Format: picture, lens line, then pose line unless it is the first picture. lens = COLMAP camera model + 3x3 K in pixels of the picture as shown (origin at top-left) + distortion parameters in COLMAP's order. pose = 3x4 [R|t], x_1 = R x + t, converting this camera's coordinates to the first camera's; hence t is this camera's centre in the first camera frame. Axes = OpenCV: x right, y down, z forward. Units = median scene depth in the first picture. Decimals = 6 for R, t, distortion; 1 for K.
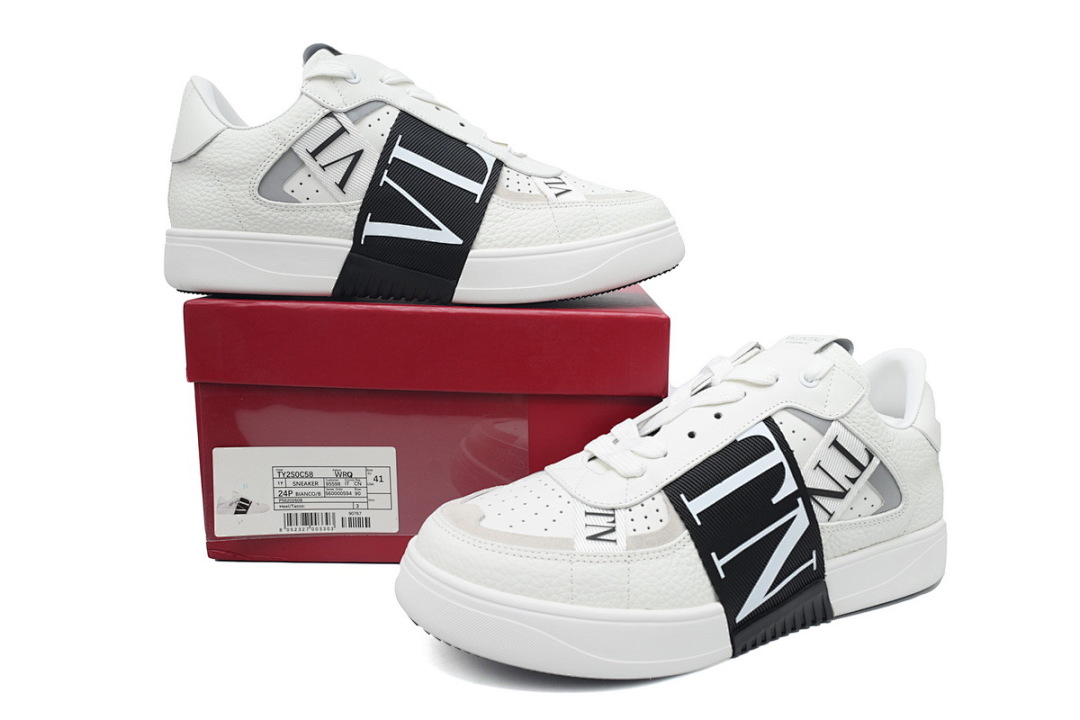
lens RADIAL K [[875.0, 0, 540.5], [0, 875.0, 362.2], [0, 0, 1]] dist [0.005532, -0.005028]
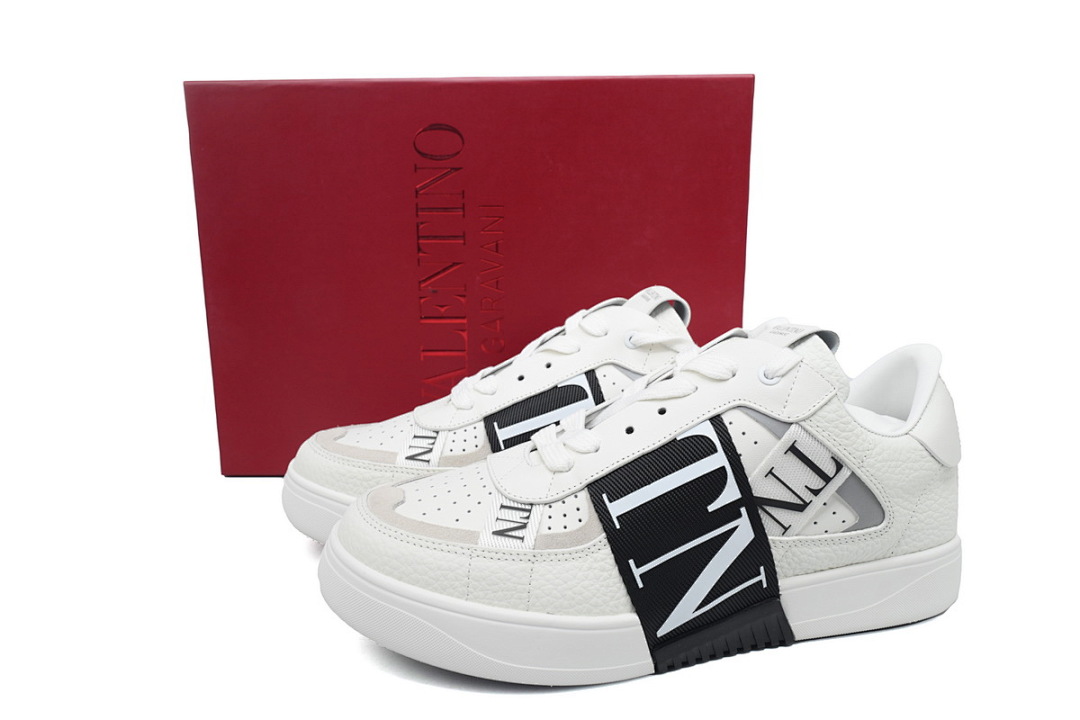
lens RADIAL K [[875.0, 0, 539.0], [0, 875.0, 357.8], [0, 0, 1]] dist [0.005532, -0.005028]
pose [[0.975162, 0.040201, -0.217814, 0.281331], [-0.033642, 0.998864, 0.033739, -0.021612], [0.218923, -0.025573, 0.975407, 0.081122]]
